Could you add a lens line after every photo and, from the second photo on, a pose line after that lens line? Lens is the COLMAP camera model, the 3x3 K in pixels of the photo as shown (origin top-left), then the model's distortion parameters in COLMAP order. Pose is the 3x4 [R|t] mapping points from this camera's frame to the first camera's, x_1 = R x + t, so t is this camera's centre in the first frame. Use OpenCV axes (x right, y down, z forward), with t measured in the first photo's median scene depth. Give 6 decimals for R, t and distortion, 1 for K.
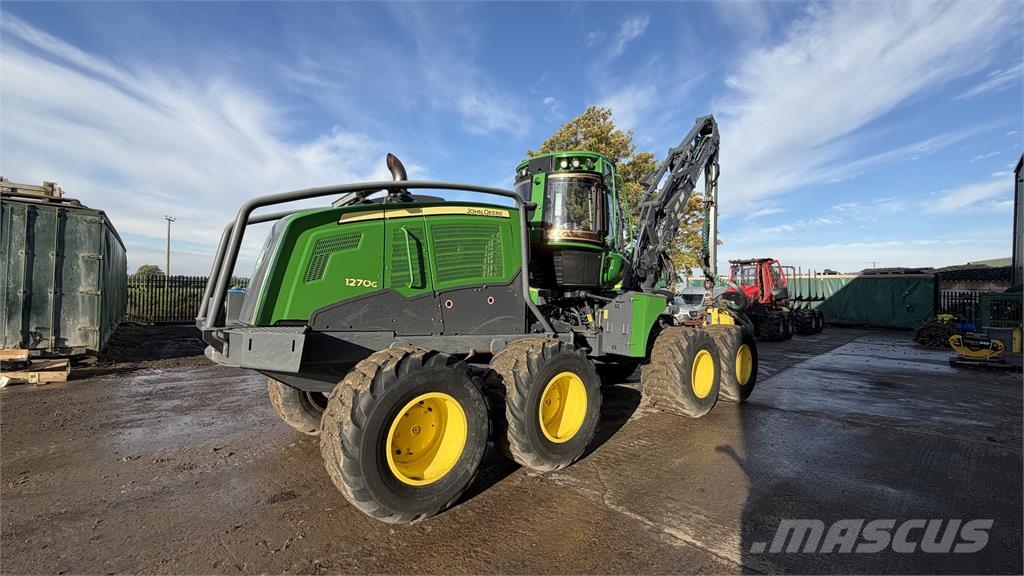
lens RADIAL K [[409.5, 0, 506.9], [0, 409.5, 286.2], [0, 0, 1]] dist [0.000756, -0.000211]
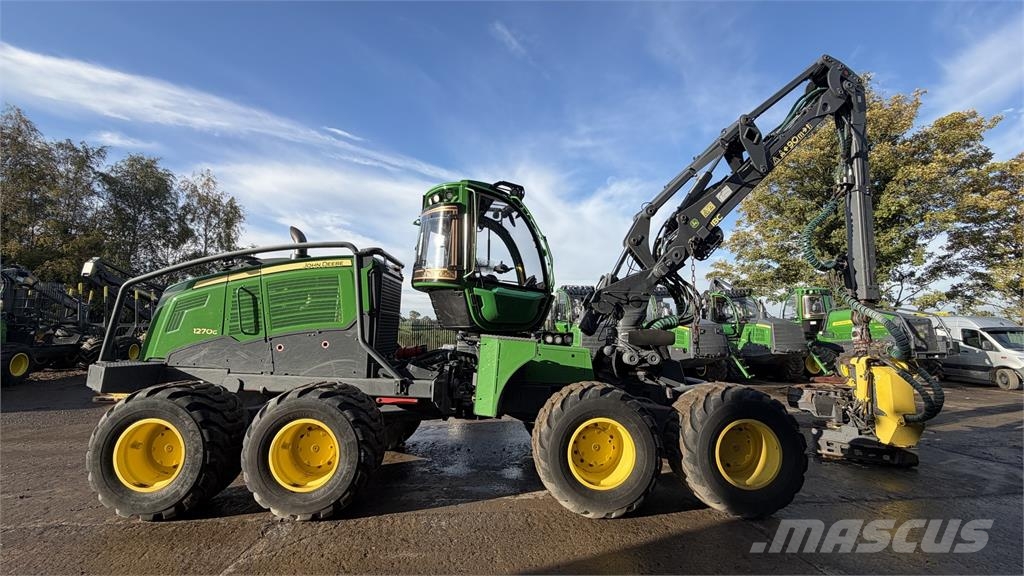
lens RADIAL K [[409.5, 0, 506.9], [0, 409.5, 286.2], [0, 0, 1]] dist [0.000756, -0.000211]
pose [[0.784446, -0.080001, -0.615016, 0.989023], [0.021141, 0.994518, -0.102403, 0.002613], [0.619837, 0.067327, 0.781837, 0.432380]]
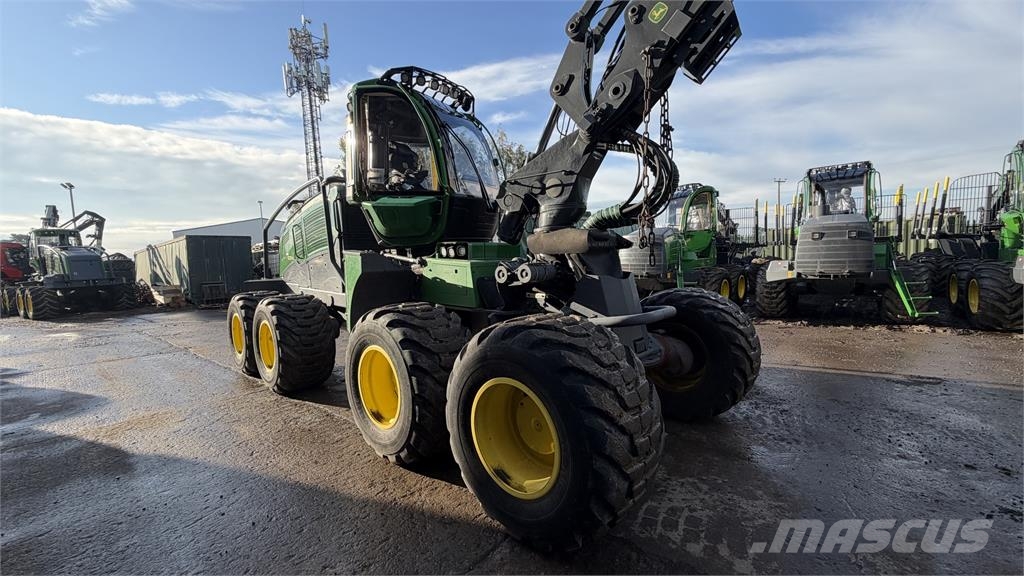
lens RADIAL K [[407.0, 0, 510.5], [0, 407.0, 287.5], [0, 0, 1]] dist [0.000243, -0.000289]
pose [[0.113268, 0.046028, -0.992498, 1.304433], [0.063744, 0.996532, 0.053490, 0.073530], [0.991518, -0.069325, 0.109941, 1.412852]]
